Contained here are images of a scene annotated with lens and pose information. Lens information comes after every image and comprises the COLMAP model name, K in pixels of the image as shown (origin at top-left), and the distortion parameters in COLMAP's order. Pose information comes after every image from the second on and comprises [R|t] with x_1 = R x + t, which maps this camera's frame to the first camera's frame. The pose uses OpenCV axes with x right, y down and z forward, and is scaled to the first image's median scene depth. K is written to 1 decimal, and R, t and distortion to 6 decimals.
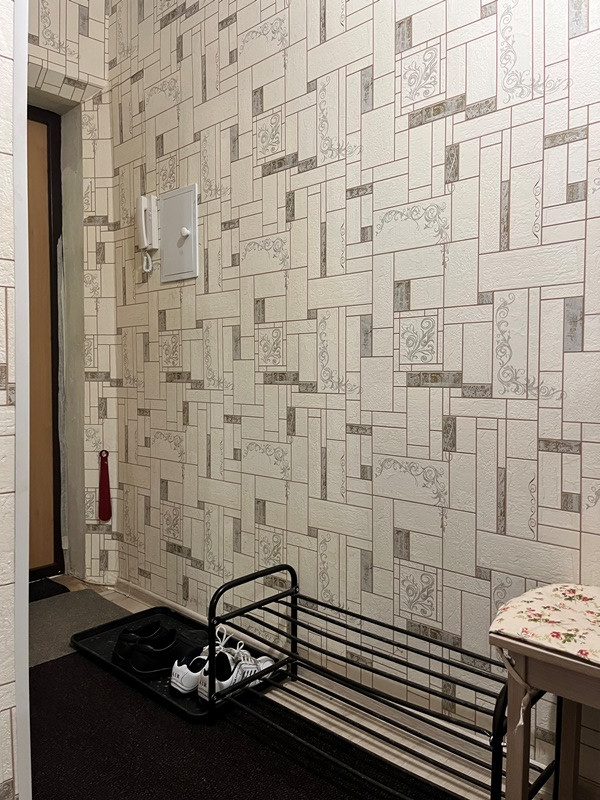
lens RADIAL K [[606.4, 0, 300.1], [0, 606.4, 384.7], [0, 0, 1]] dist [0.060551, -0.074915]
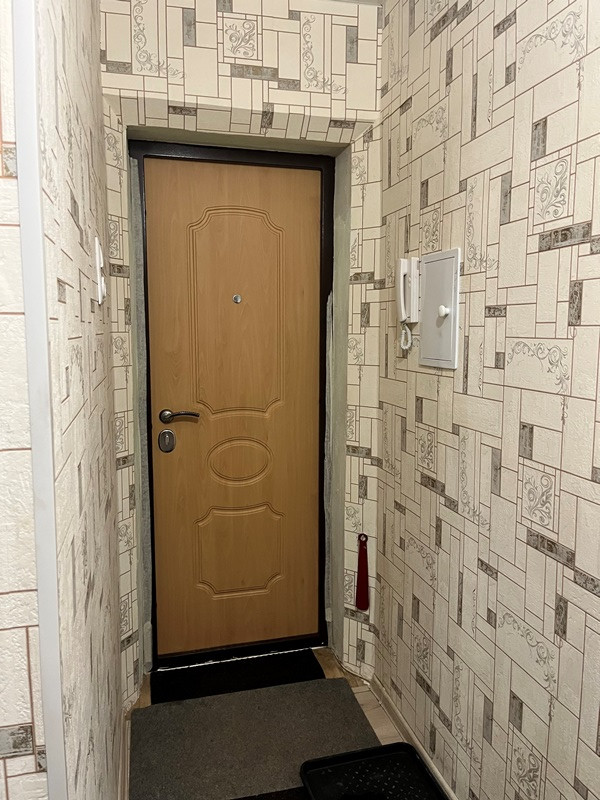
lens RADIAL K [[606.4, 0, 299.6], [0, 606.4, 394.5], [0, 0, 1]] dist [0.060551, -0.074915]
pose [[0.851907, 0.059048, -0.520354, 0.064713], [-0.016609, 0.996170, 0.085850, -0.198714], [0.523430, -0.064494, 0.849624, 0.221720]]
